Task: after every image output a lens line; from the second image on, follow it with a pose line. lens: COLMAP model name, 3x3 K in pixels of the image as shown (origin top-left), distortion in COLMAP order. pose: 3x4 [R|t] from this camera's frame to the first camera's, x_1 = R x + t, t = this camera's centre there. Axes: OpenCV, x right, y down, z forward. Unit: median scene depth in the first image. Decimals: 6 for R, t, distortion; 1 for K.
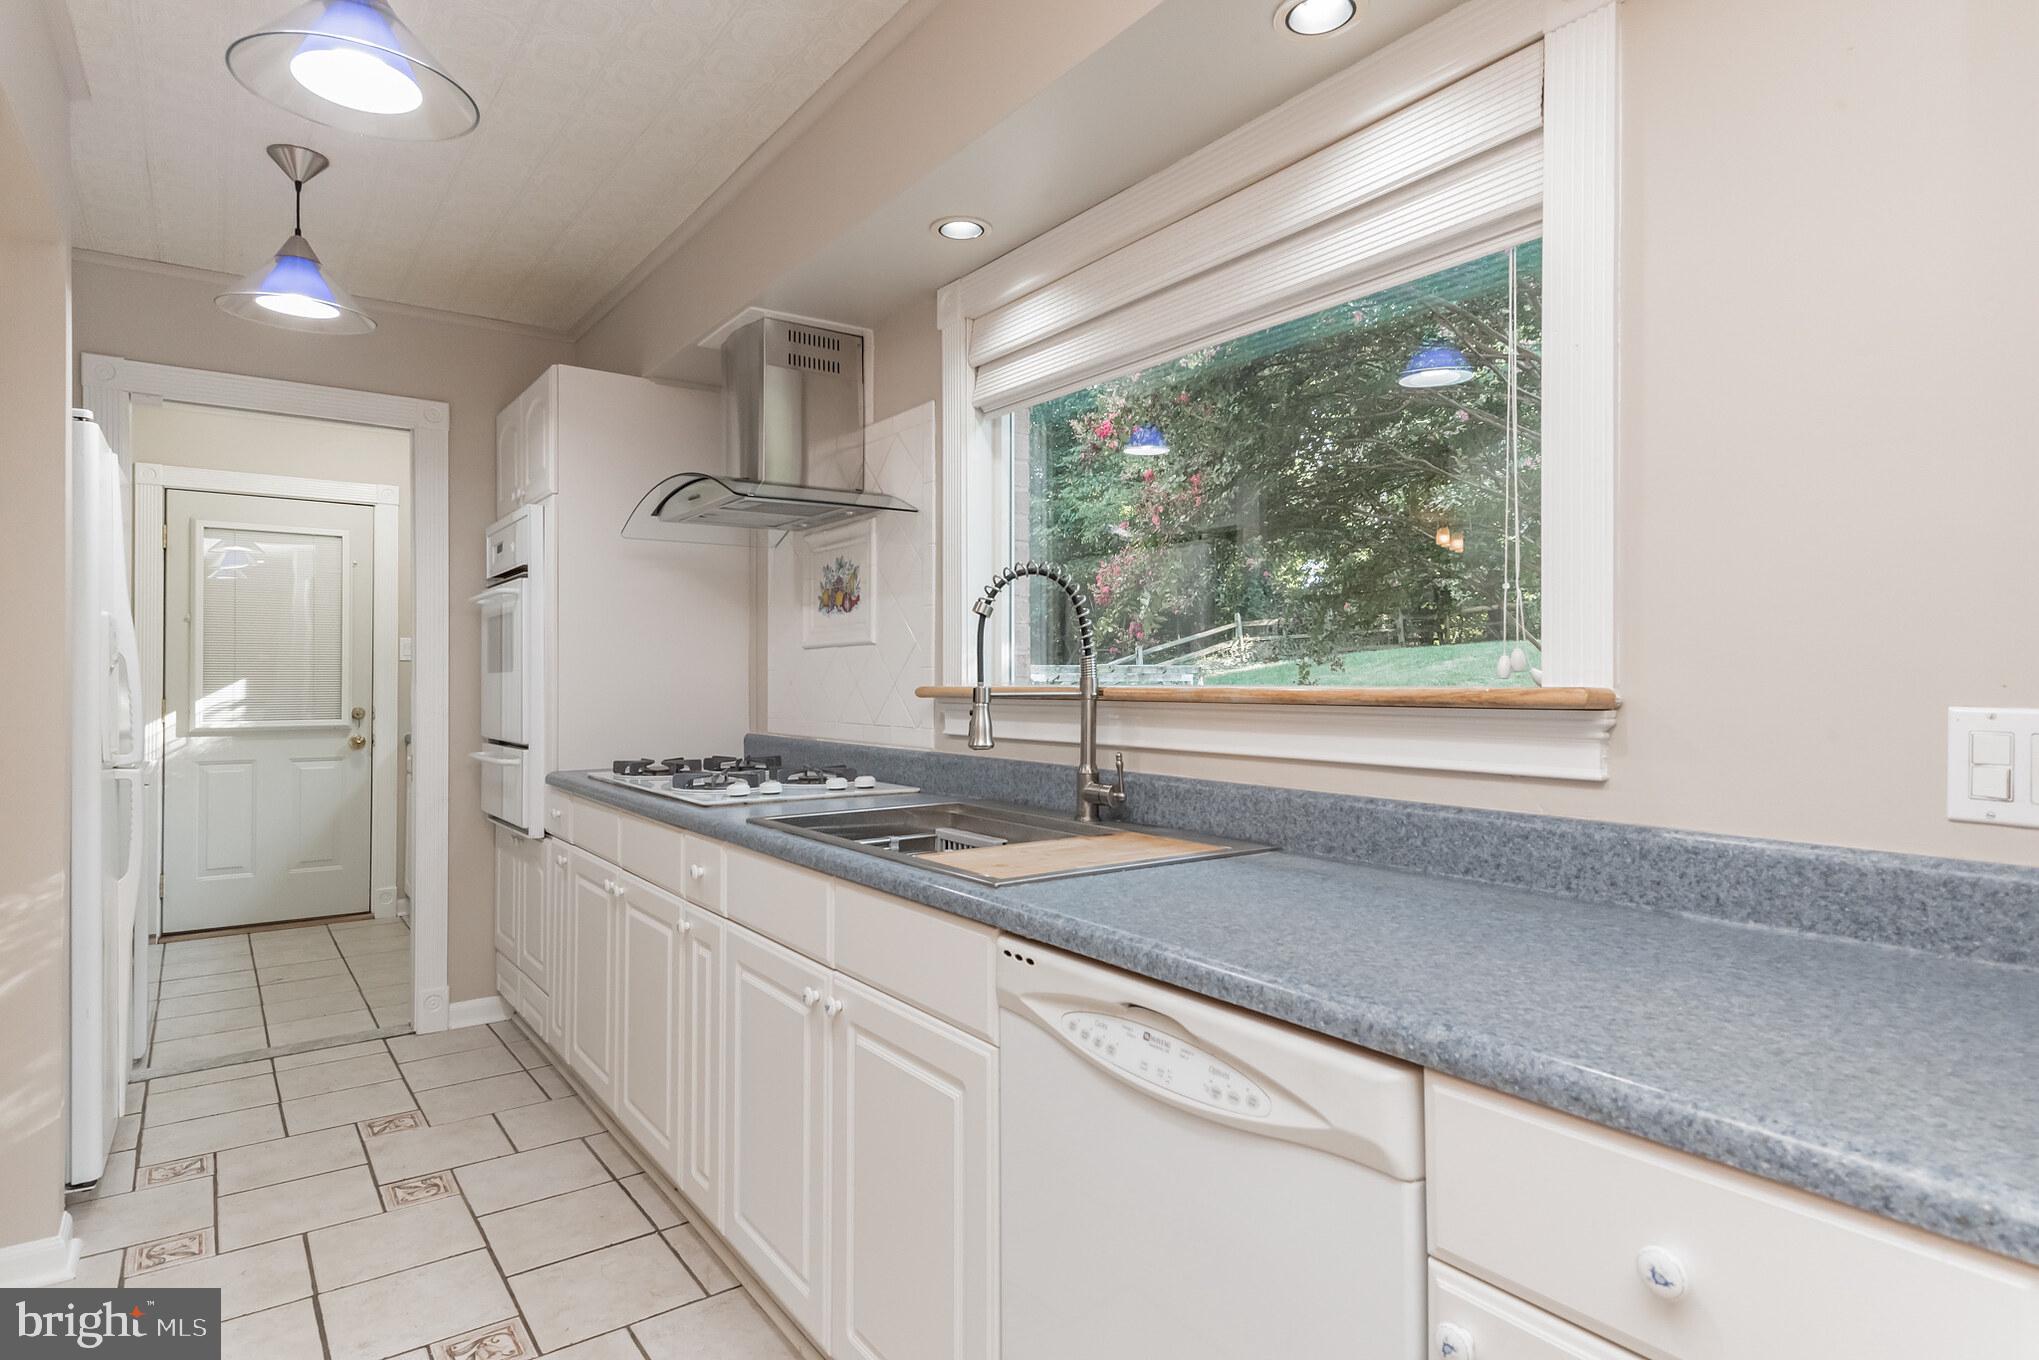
lens RADIAL K [[1076.0, 0, 1024.1], [0, 1076.0, 665.0], [0, 0, 1]] dist [0.004566, 0.001101]
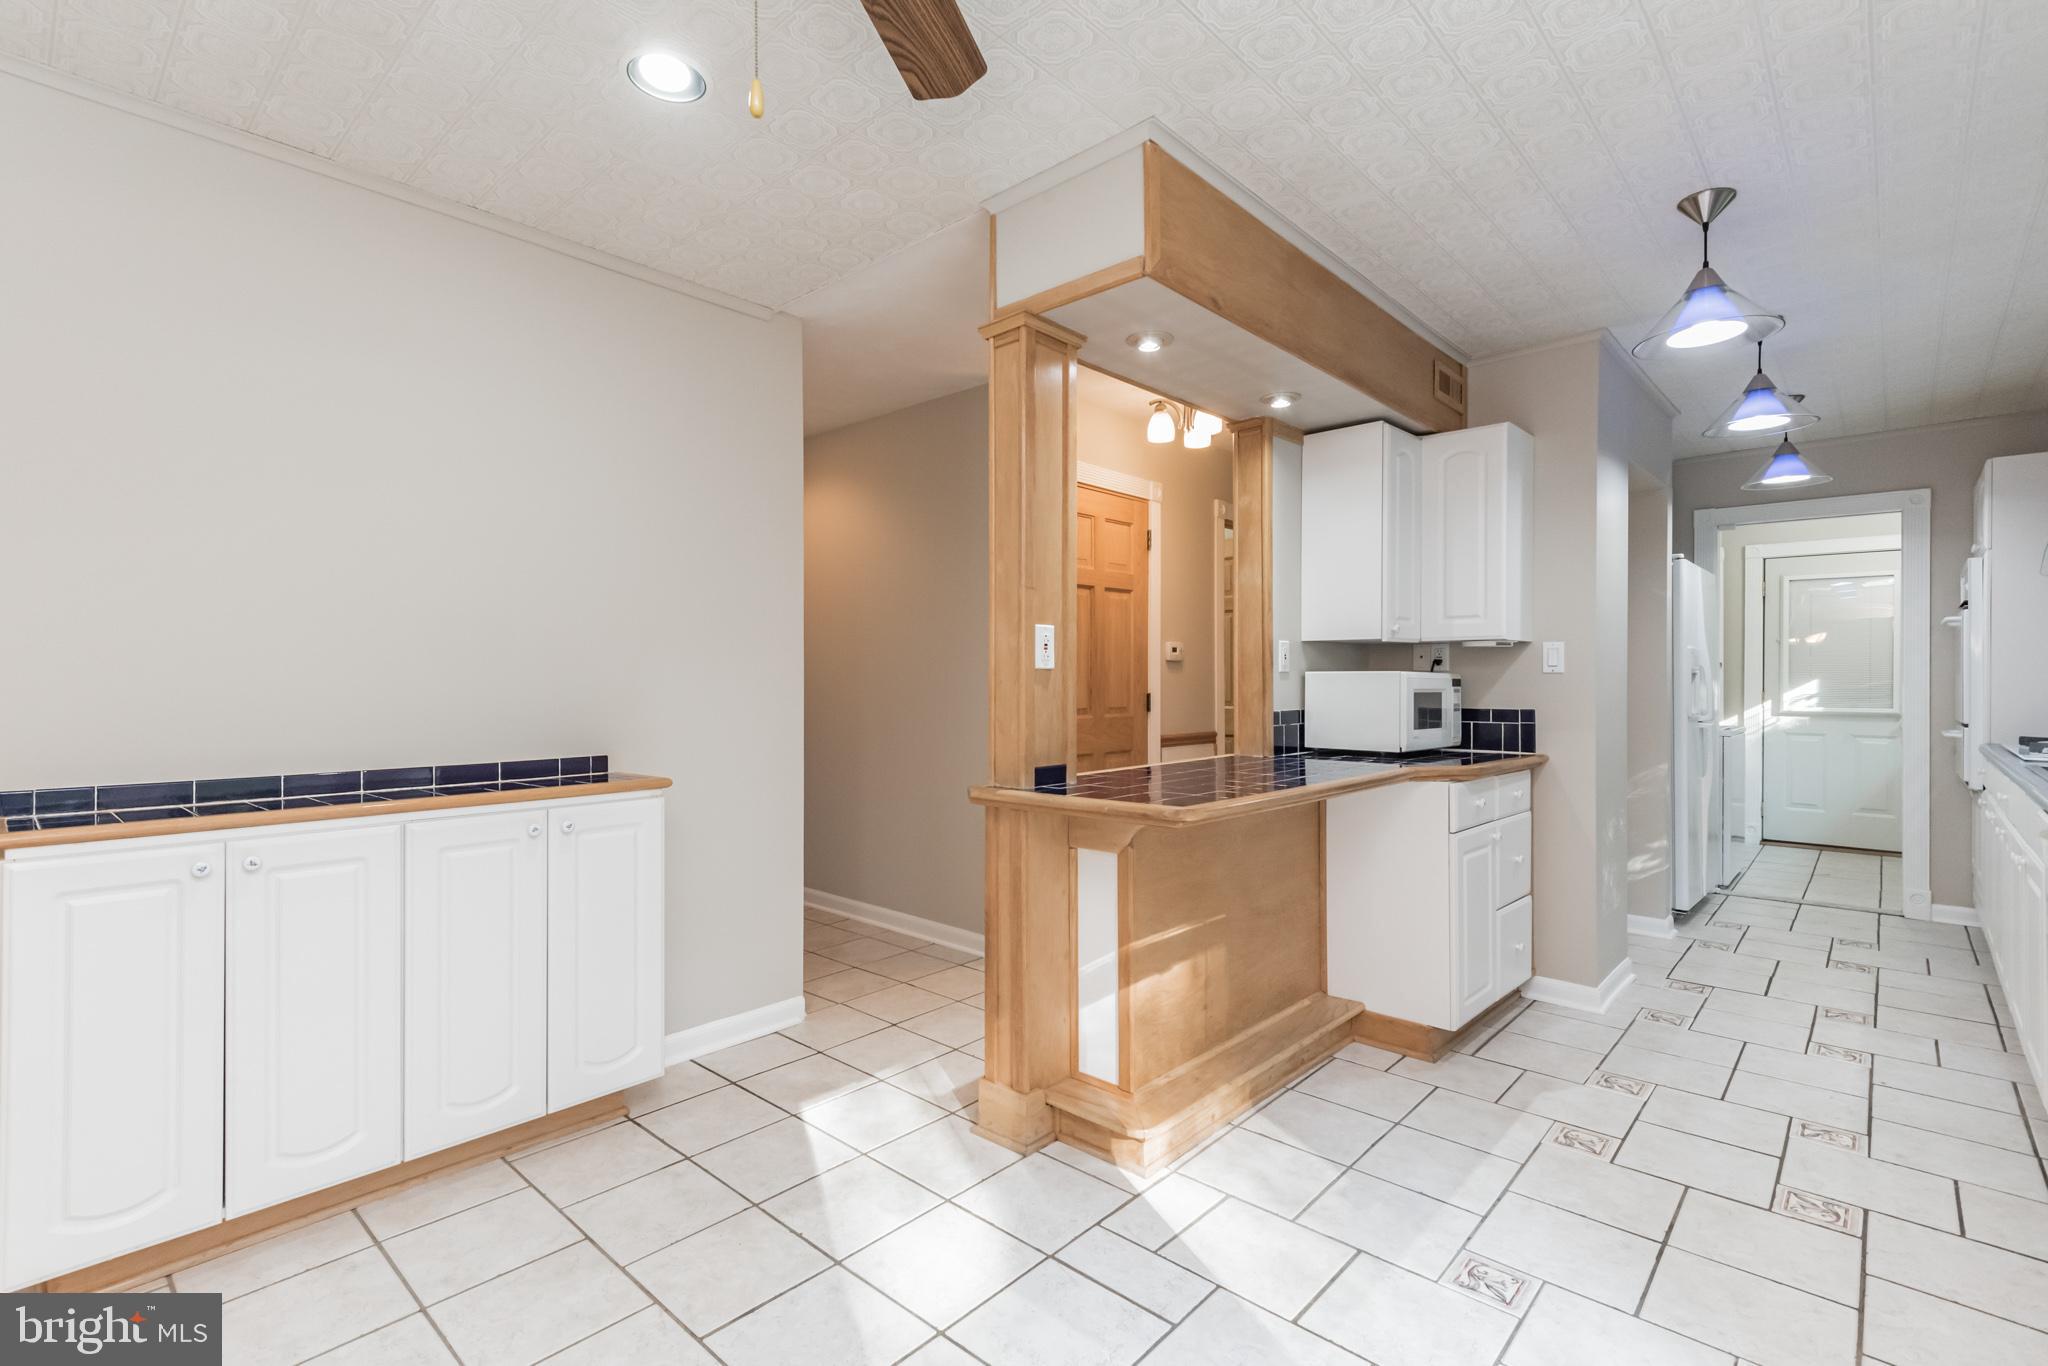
lens RADIAL K [[933.4, 0, 1019.4], [0, 933.4, 681.4], [0, 0, 1]] dist [0.024822, -0.000688]
pose [[0.178375, 0.003593, -0.983956, 0.368487], [0.012097, 0.999910, 0.005844, -0.004482], [0.983888, -0.012946, 0.178315, -0.311215]]
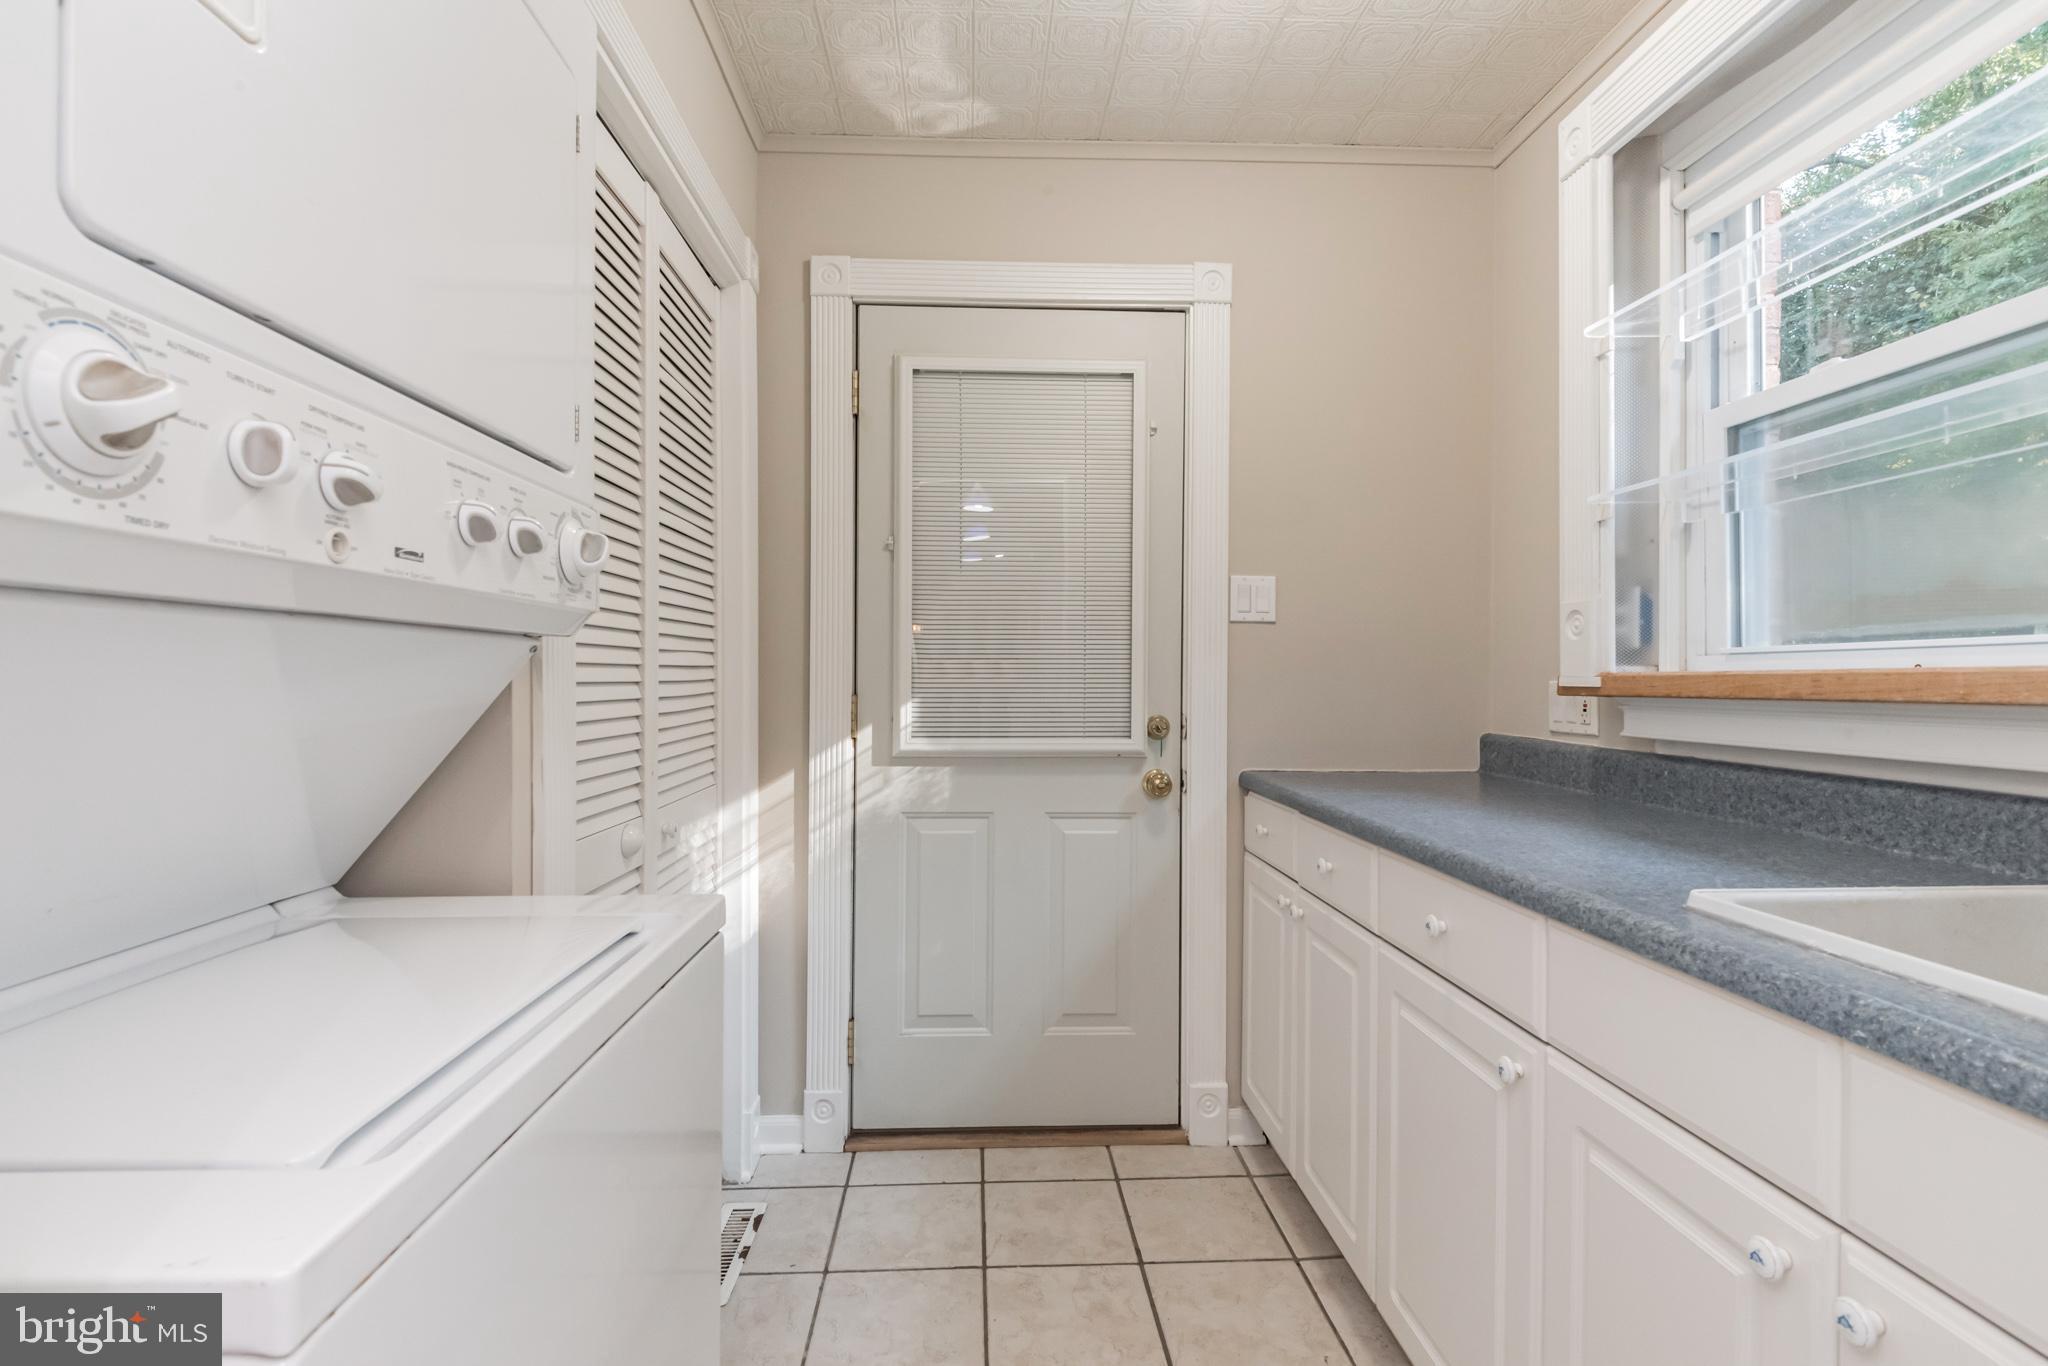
lens RADIAL K [[1266.3, 0, 1024.0], [0, 1266.3, 683.0], [0, 0, 1]] dist [0.000490, -0.000430]
pose [[0.845619, 0.009911, -0.533695, -0.401154], [0.000034, 0.999827, 0.018622, 0.015249], [0.533787, -0.015766, 0.845472, 0.528173]]
